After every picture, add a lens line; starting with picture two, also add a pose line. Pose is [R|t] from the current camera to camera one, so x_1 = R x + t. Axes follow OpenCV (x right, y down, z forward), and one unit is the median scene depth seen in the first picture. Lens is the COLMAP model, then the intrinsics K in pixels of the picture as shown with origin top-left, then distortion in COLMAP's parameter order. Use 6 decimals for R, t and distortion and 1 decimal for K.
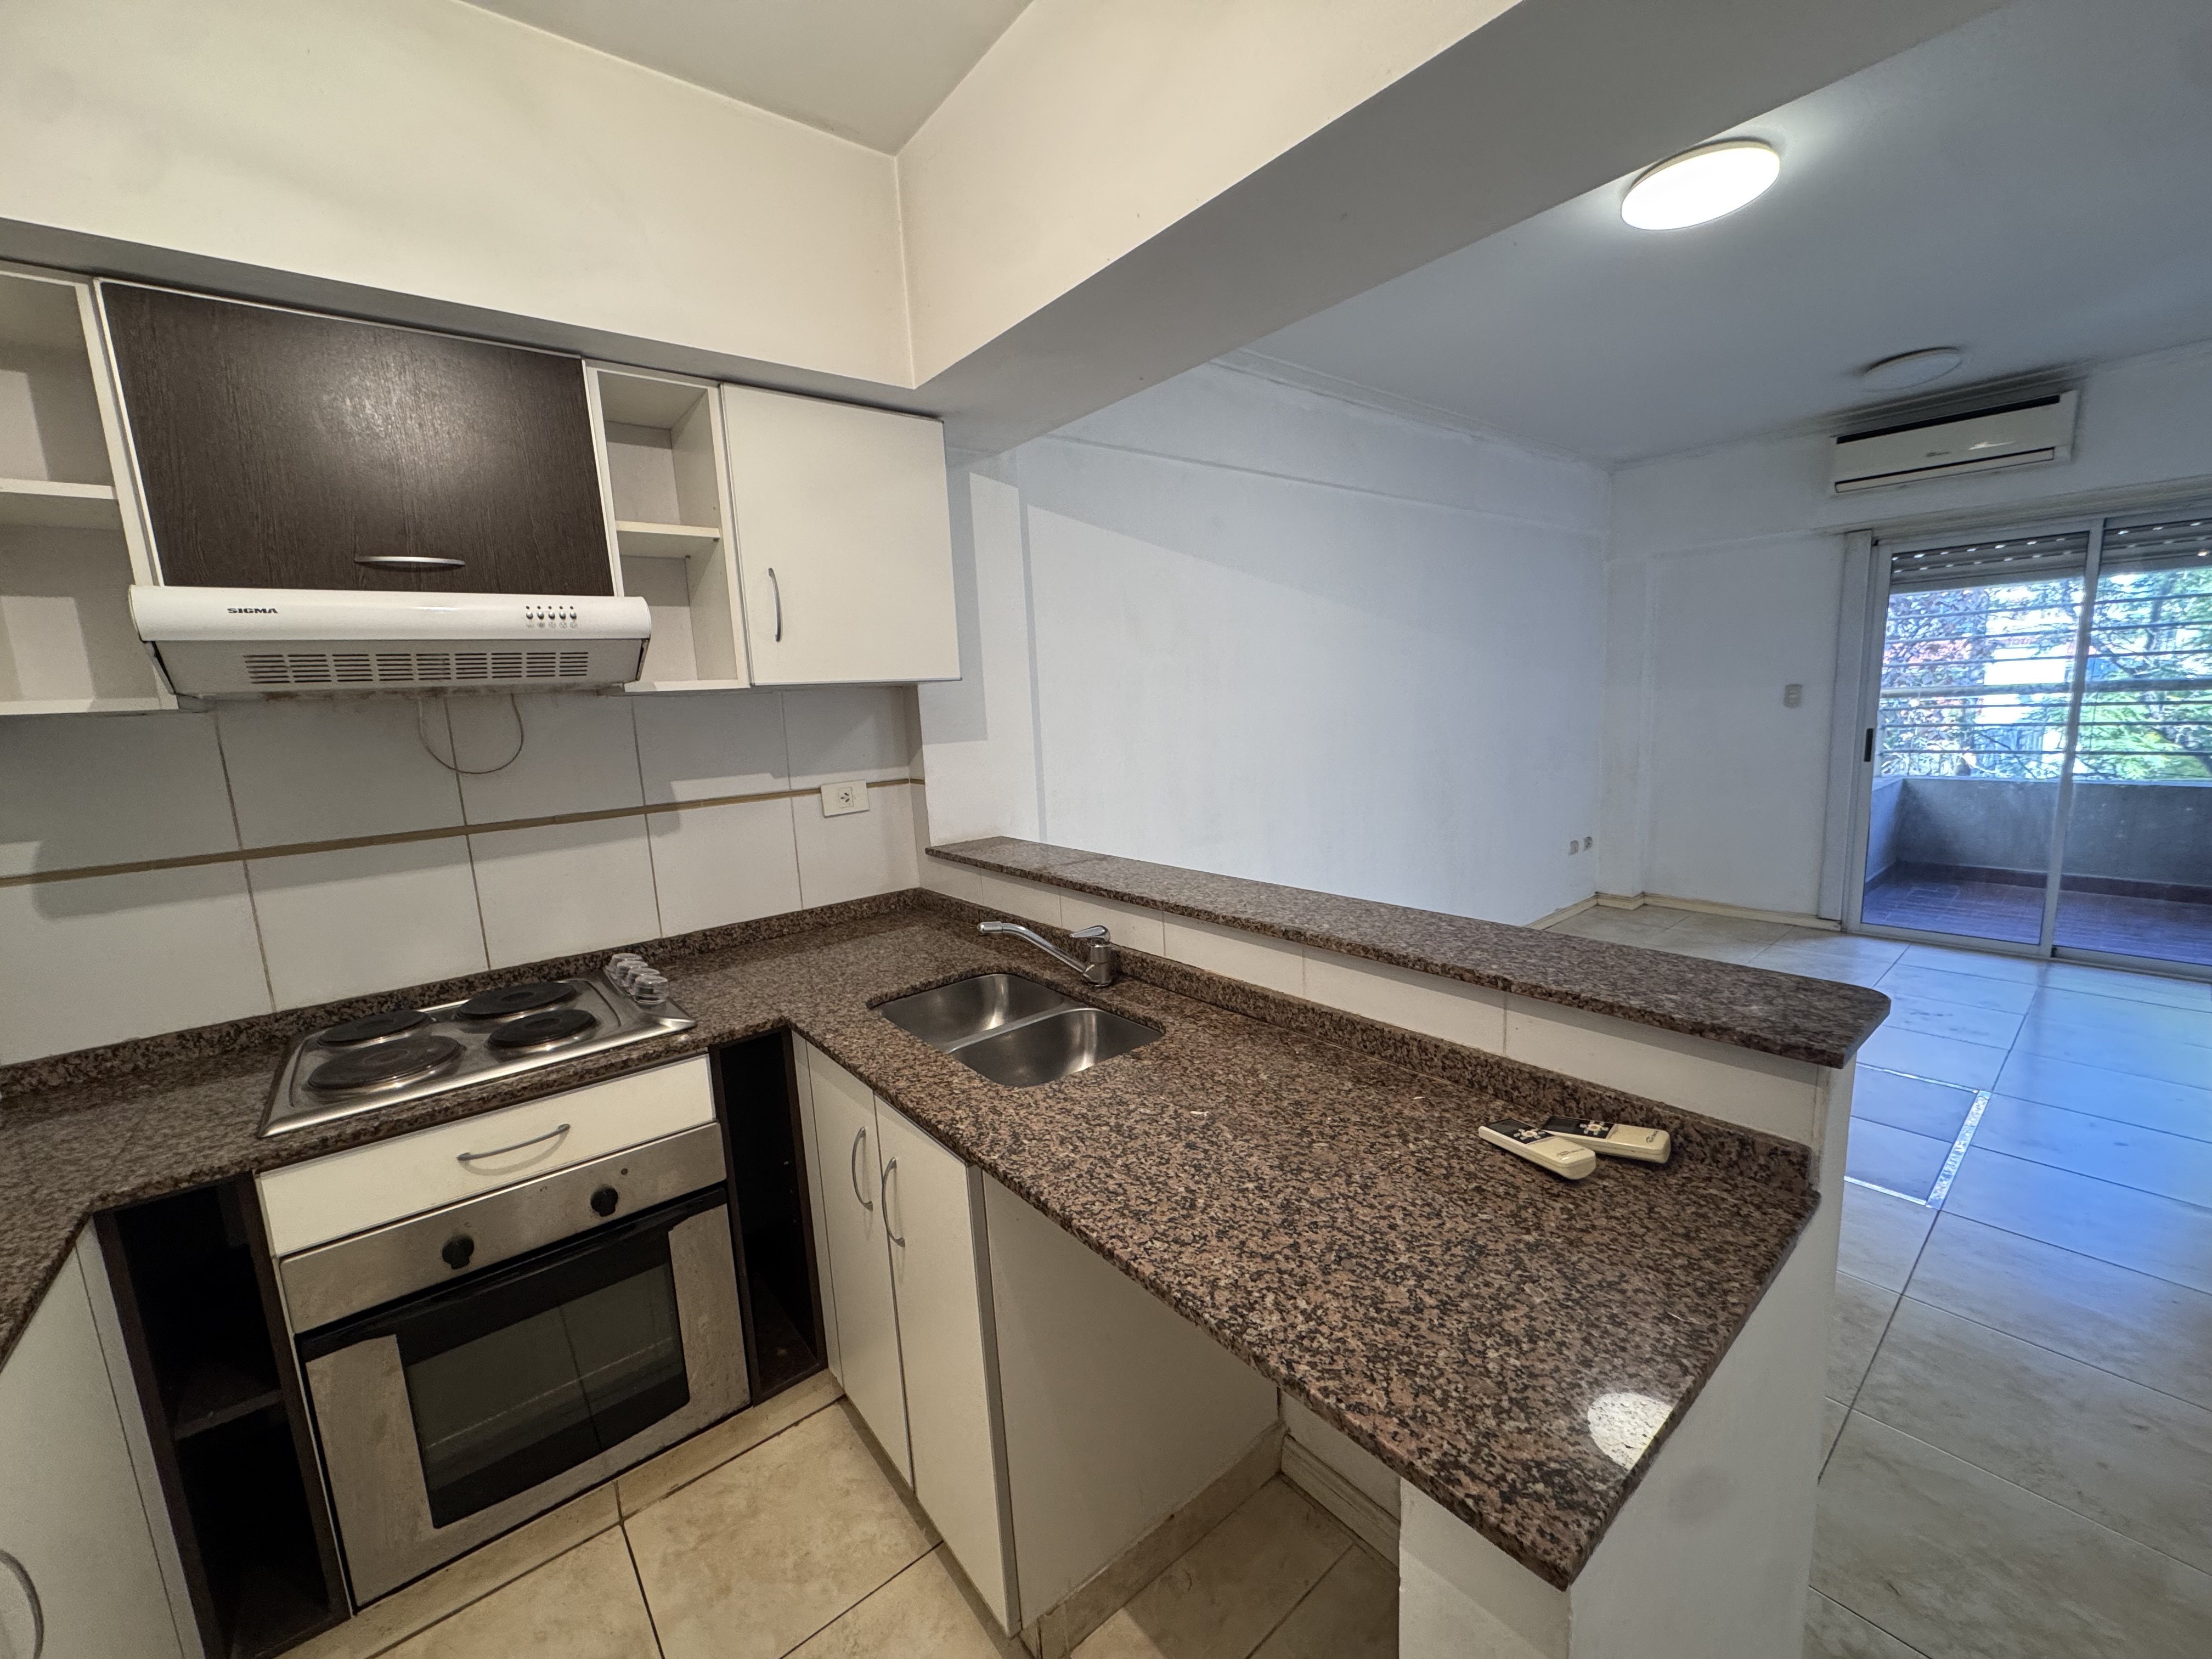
lens RADIAL K [[878.7, 0, 1104.4], [0, 878.7, 829.6], [0, 0, 1]] dist [-0.004393, 0.000716]
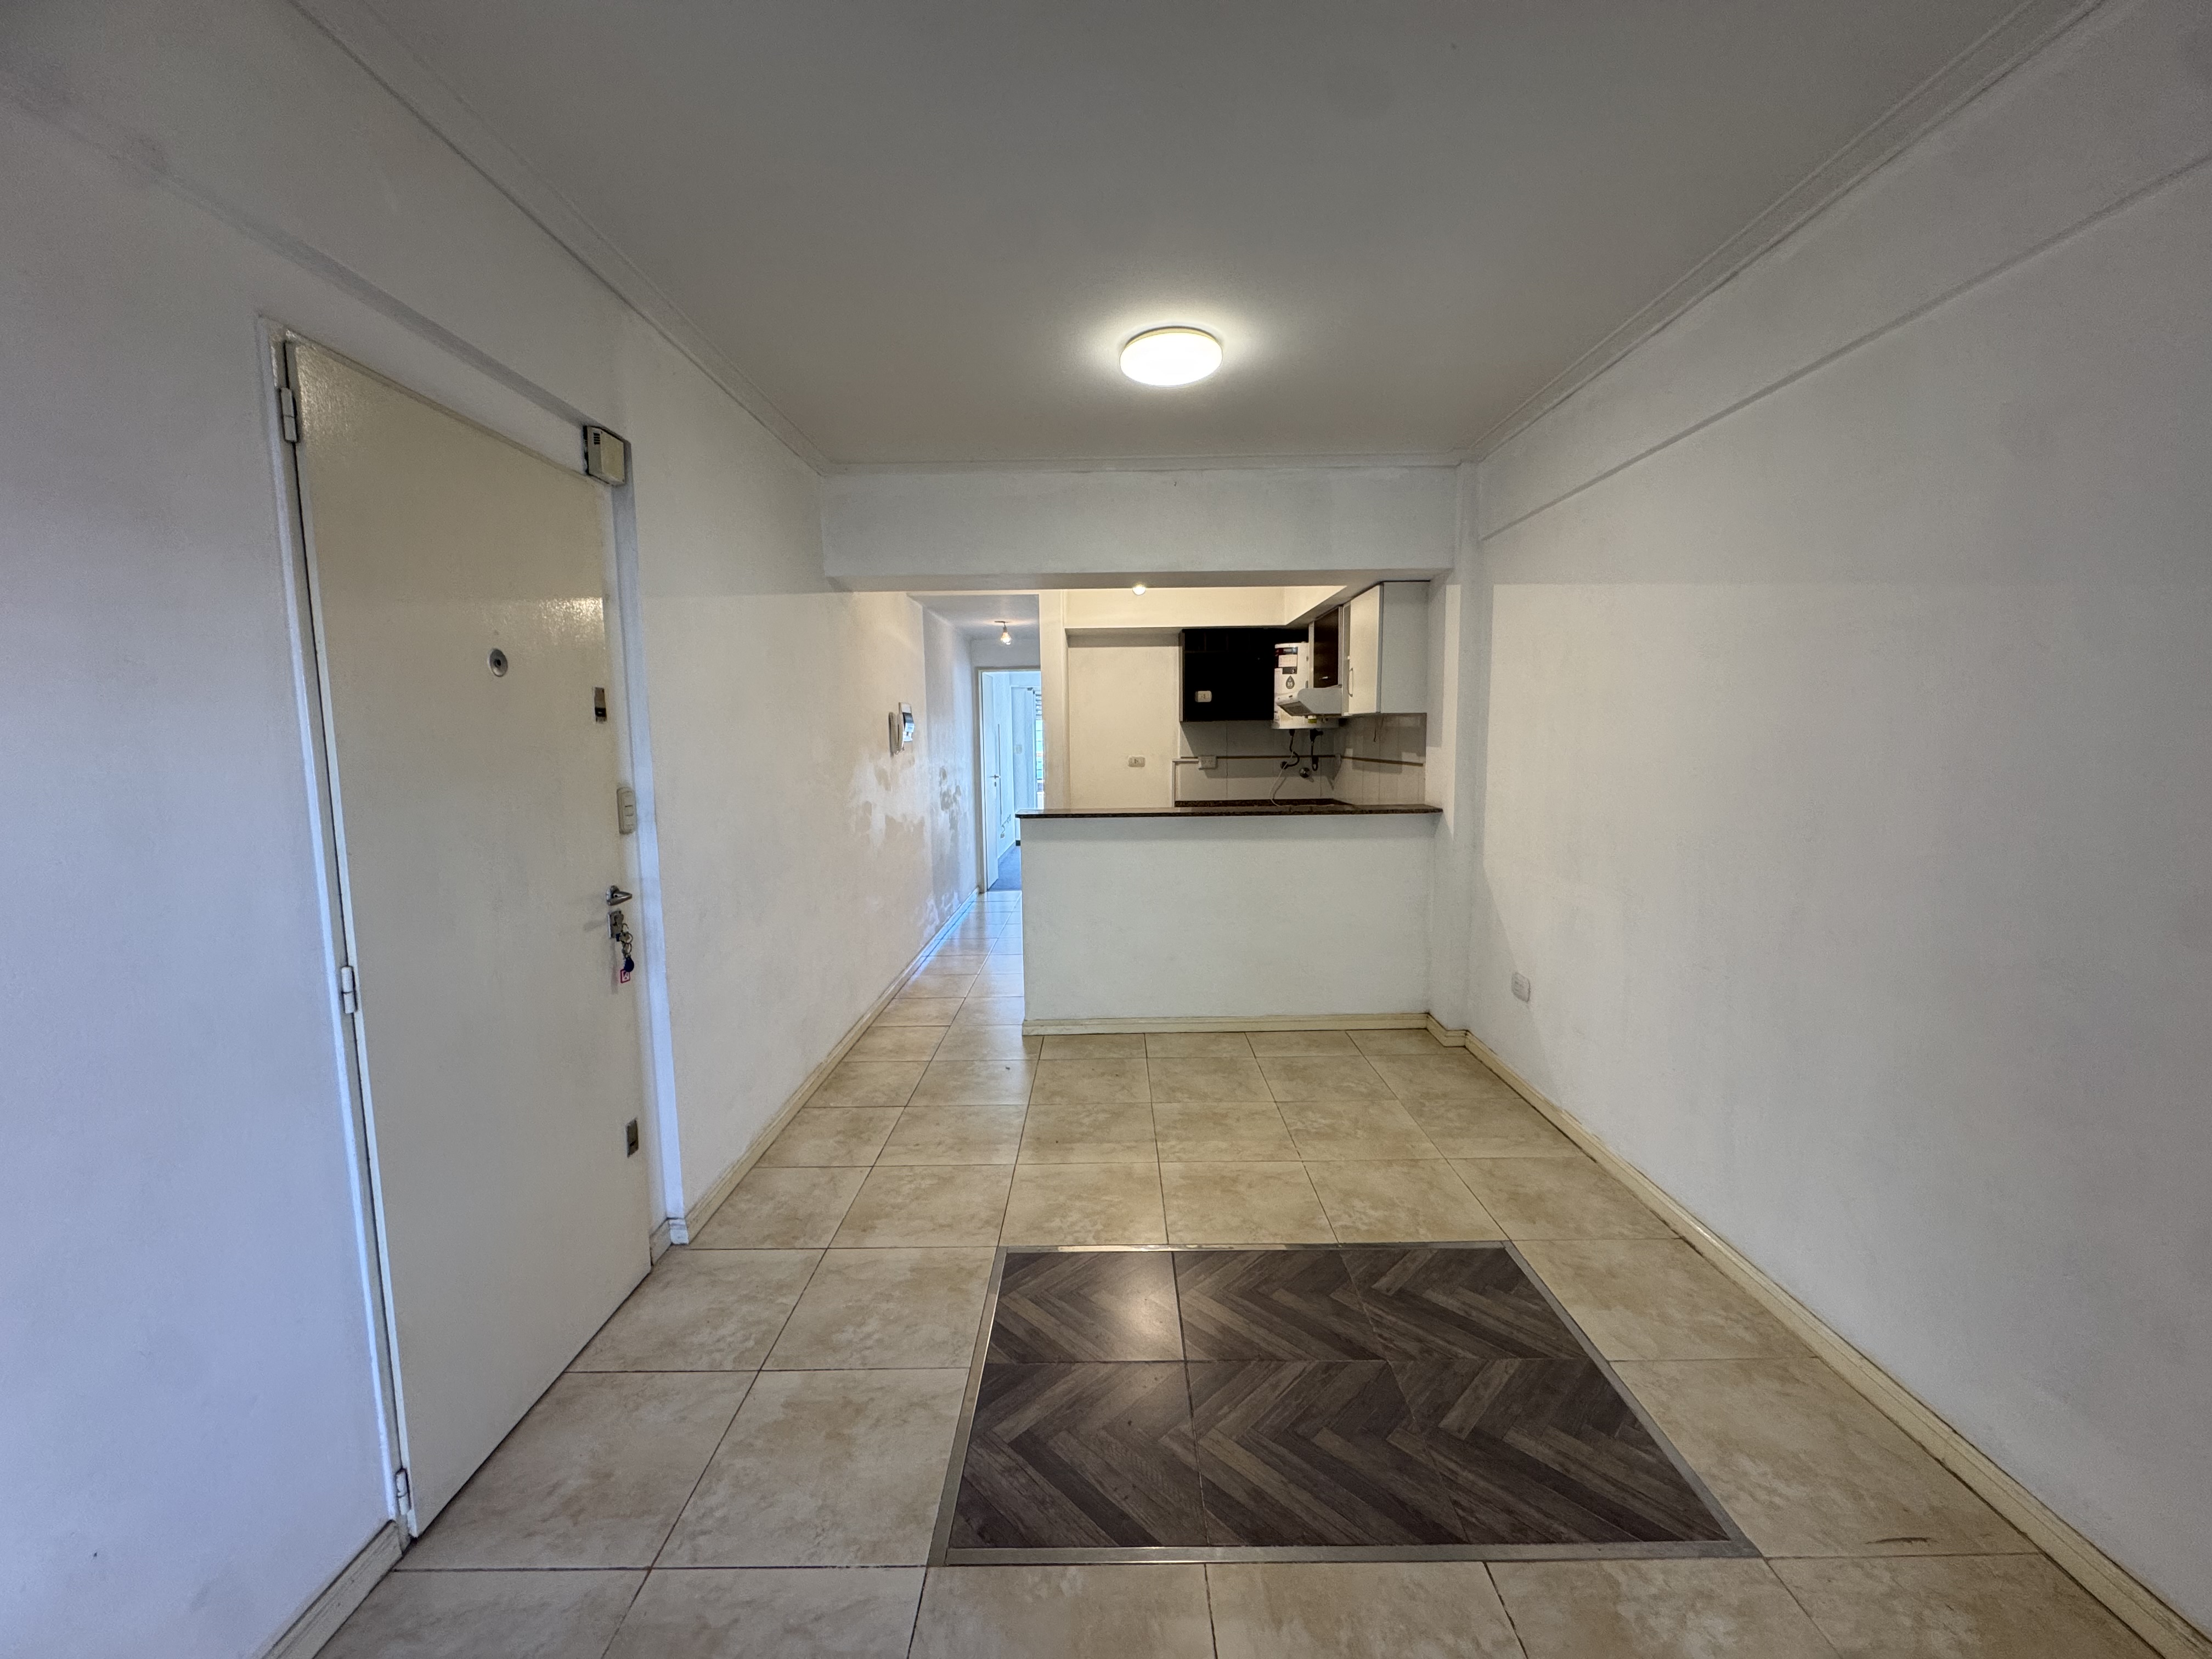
lens RADIAL K [[878.7, 0, 1104.1], [0, 878.7, 829.4], [0, 0, 1]] dist [-0.004393, 0.000716]
pose [[-0.635558, 0.139553, -0.759336, 2.430700], [-0.074542, 0.967841, 0.240263, -0.478724], [0.768446, 0.209304, -0.604717, 2.469045]]
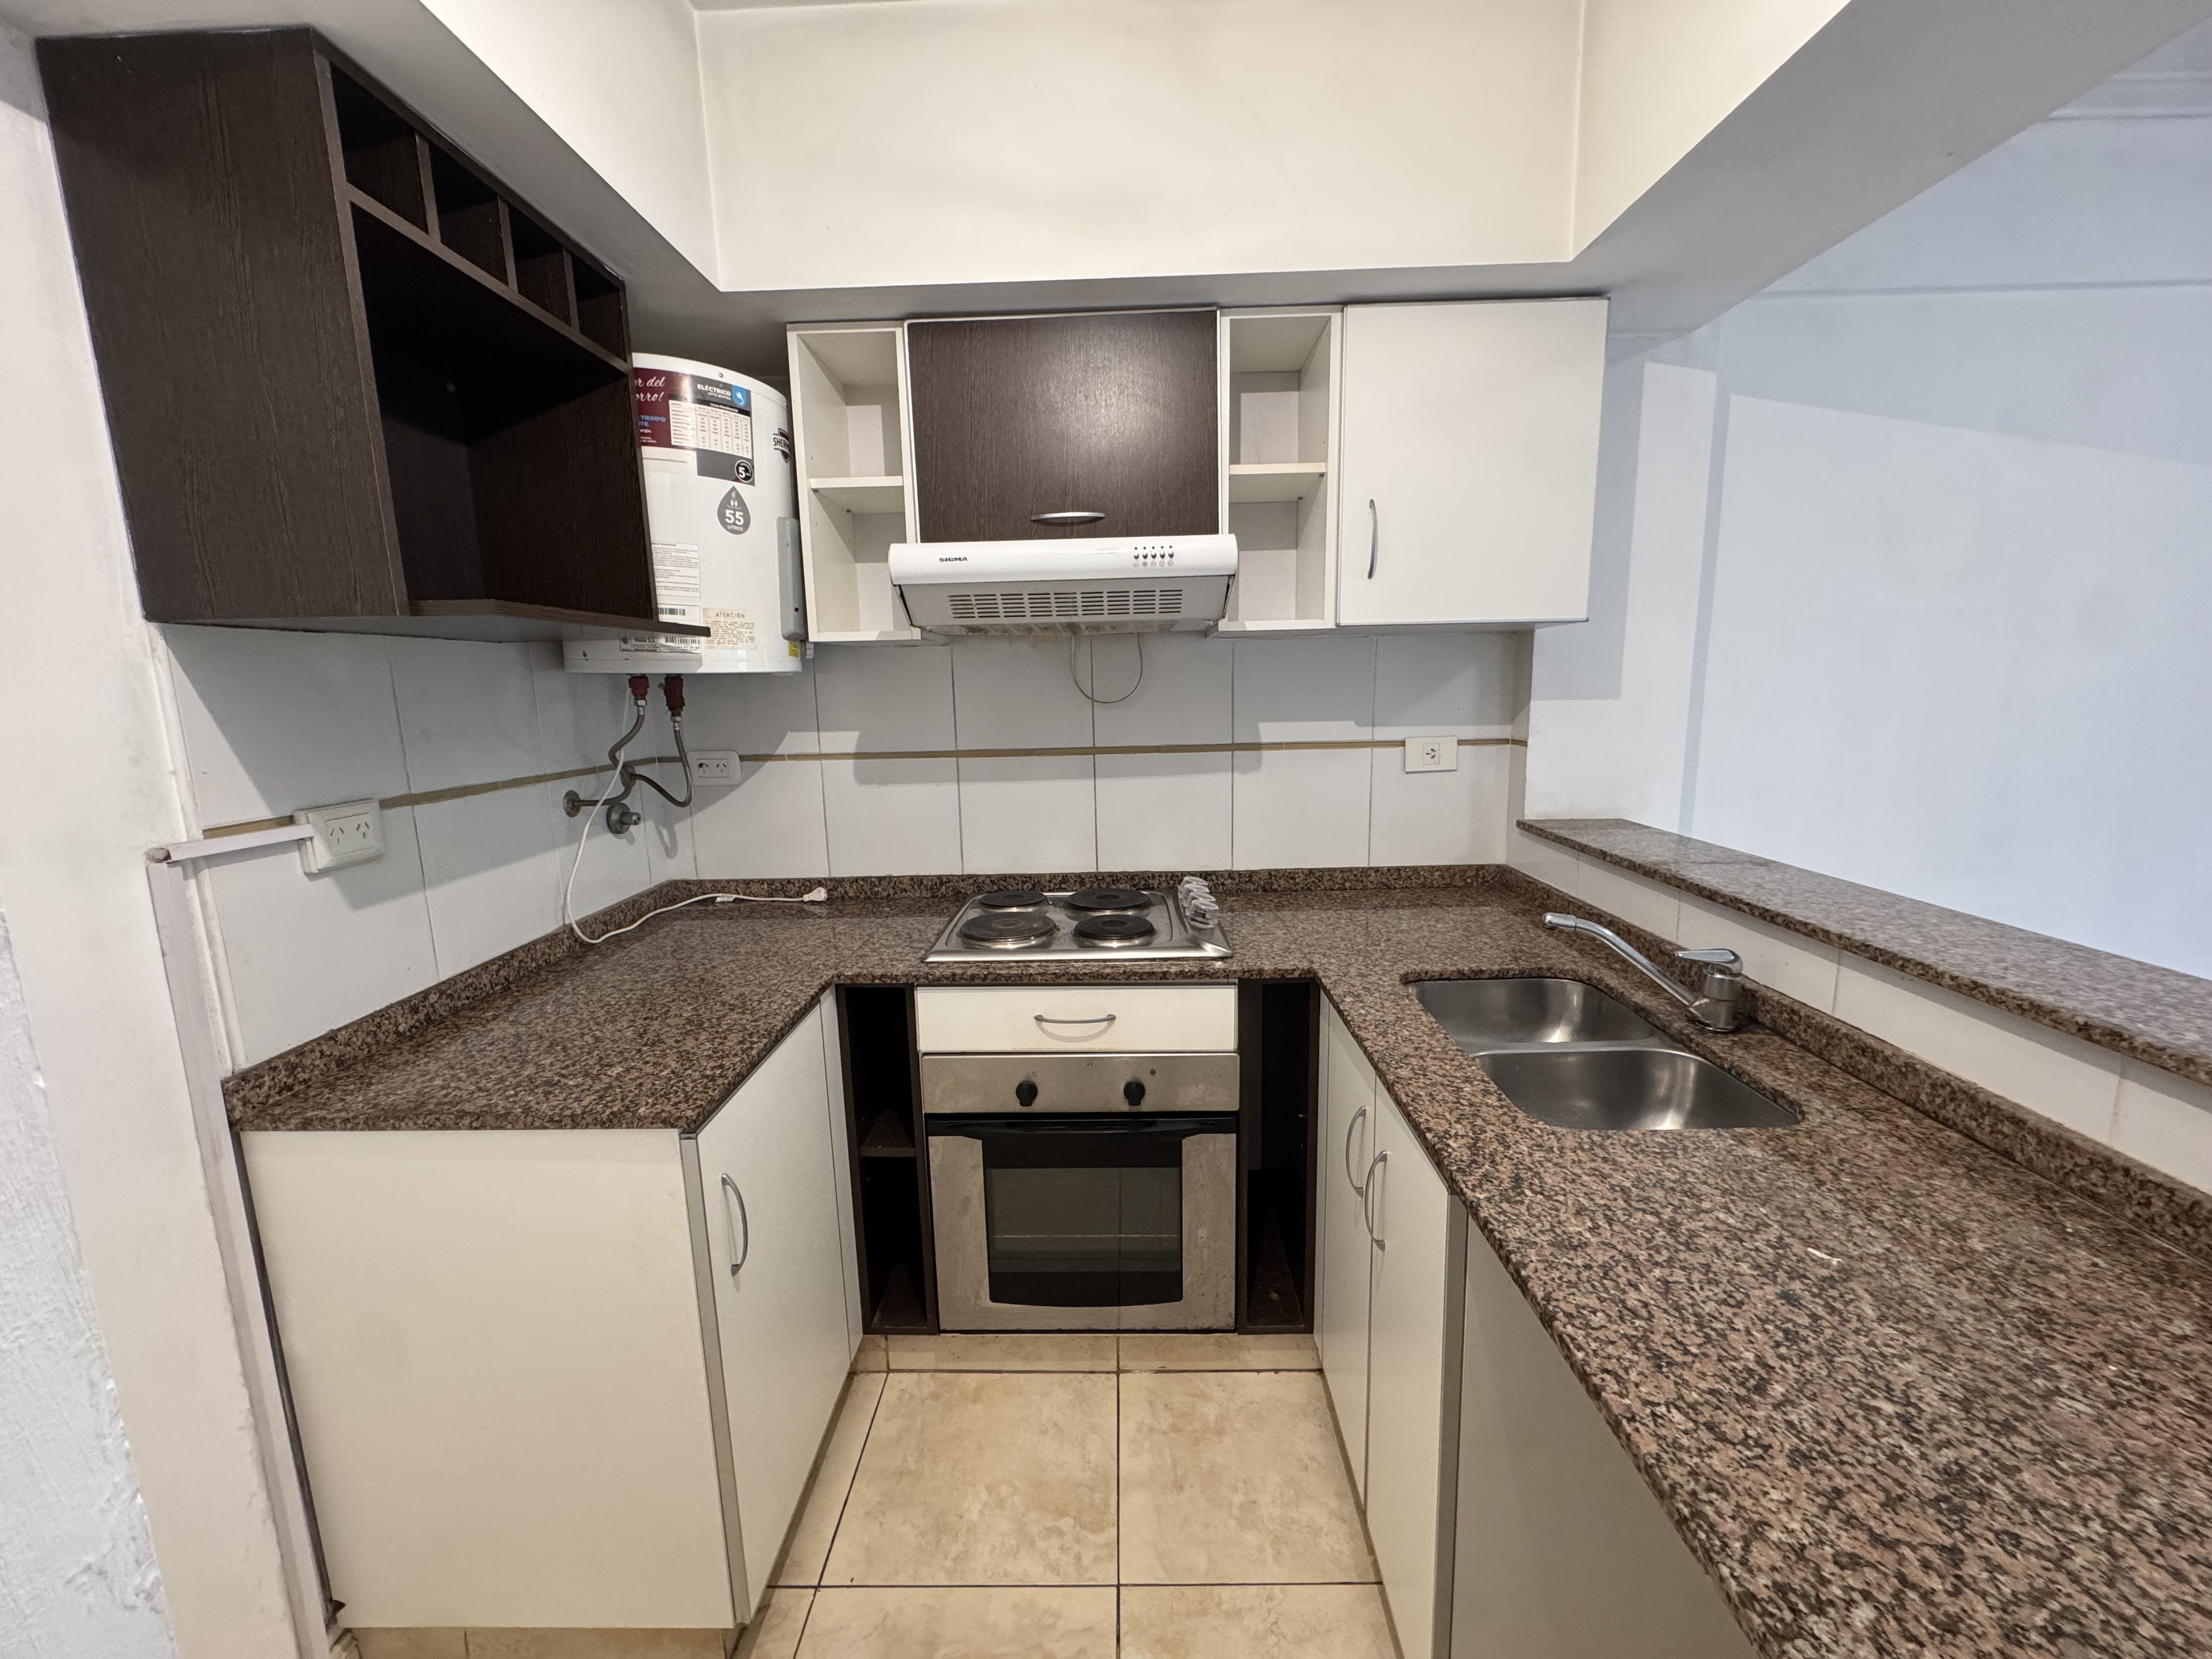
lens RADIAL K [[878.7, 0, 1103.2], [0, 878.7, 829.5], [0, 0, 1]] dist [-0.004393, 0.000716]
pose [[0.762211, 0.137837, -0.632483, 0.052323], [-0.113702, 0.990384, 0.078810, 0.013079], [0.637264, 0.011844, 0.770554, 0.115145]]
